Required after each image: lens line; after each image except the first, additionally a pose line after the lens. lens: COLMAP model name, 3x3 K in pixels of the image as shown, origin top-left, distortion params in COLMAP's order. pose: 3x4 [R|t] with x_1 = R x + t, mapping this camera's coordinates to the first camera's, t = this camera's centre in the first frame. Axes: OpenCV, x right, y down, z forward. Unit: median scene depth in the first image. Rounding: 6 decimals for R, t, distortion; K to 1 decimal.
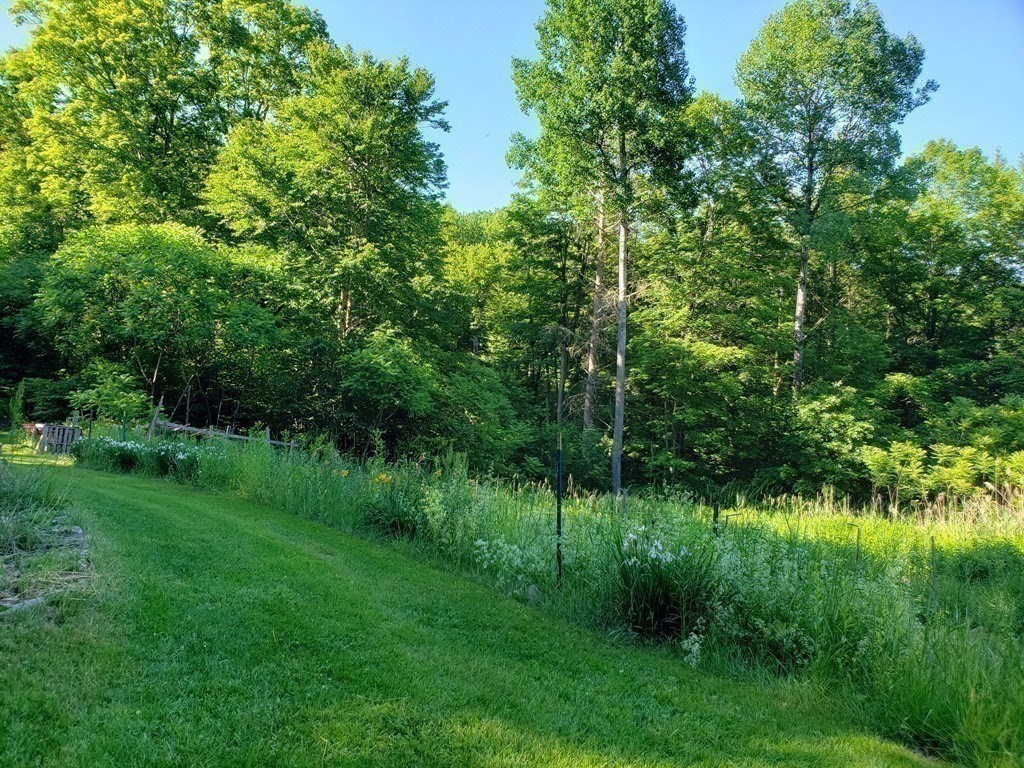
lens RADIAL K [[833.5, 0, 506.8], [0, 833.5, 385.8], [0, 0, 1]] dist [0.135650, -0.349509]
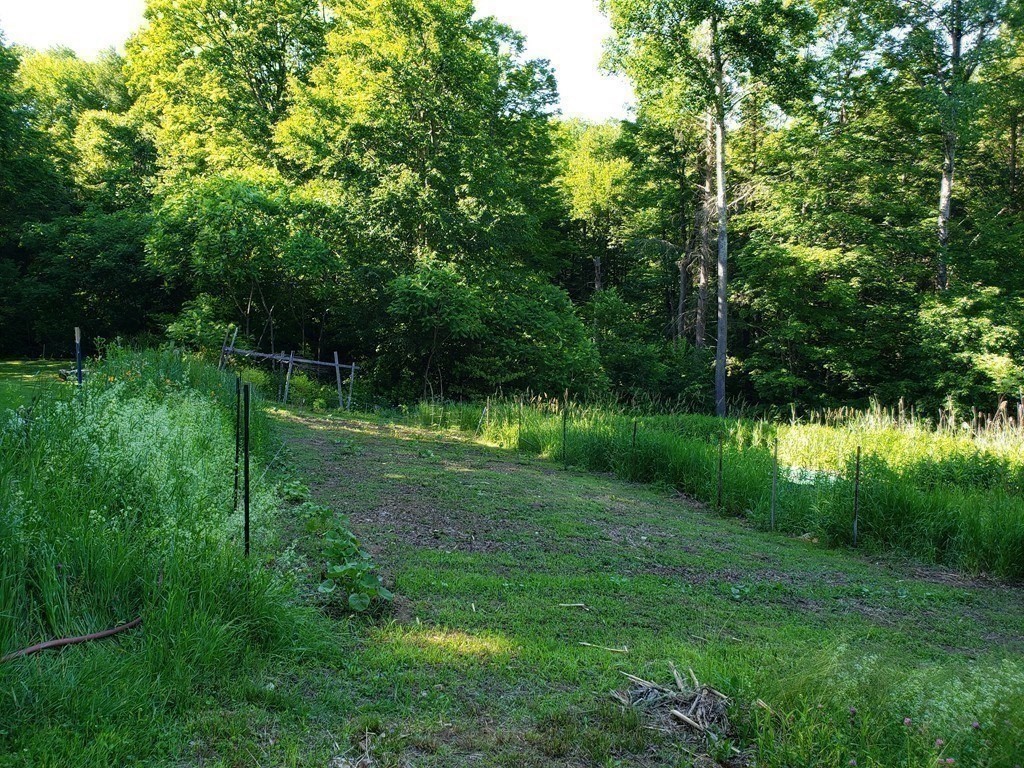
lens RADIAL K [[833.5, 0, 506.8], [0, 833.5, 385.8], [0, 0, 1]] dist [0.135650, -0.349509]
pose [[0.960280, -0.018717, -0.278408, 0.167495], [0.042731, 0.995843, 0.080441, 0.011638], [0.275745, -0.089143, 0.957088, 0.018090]]
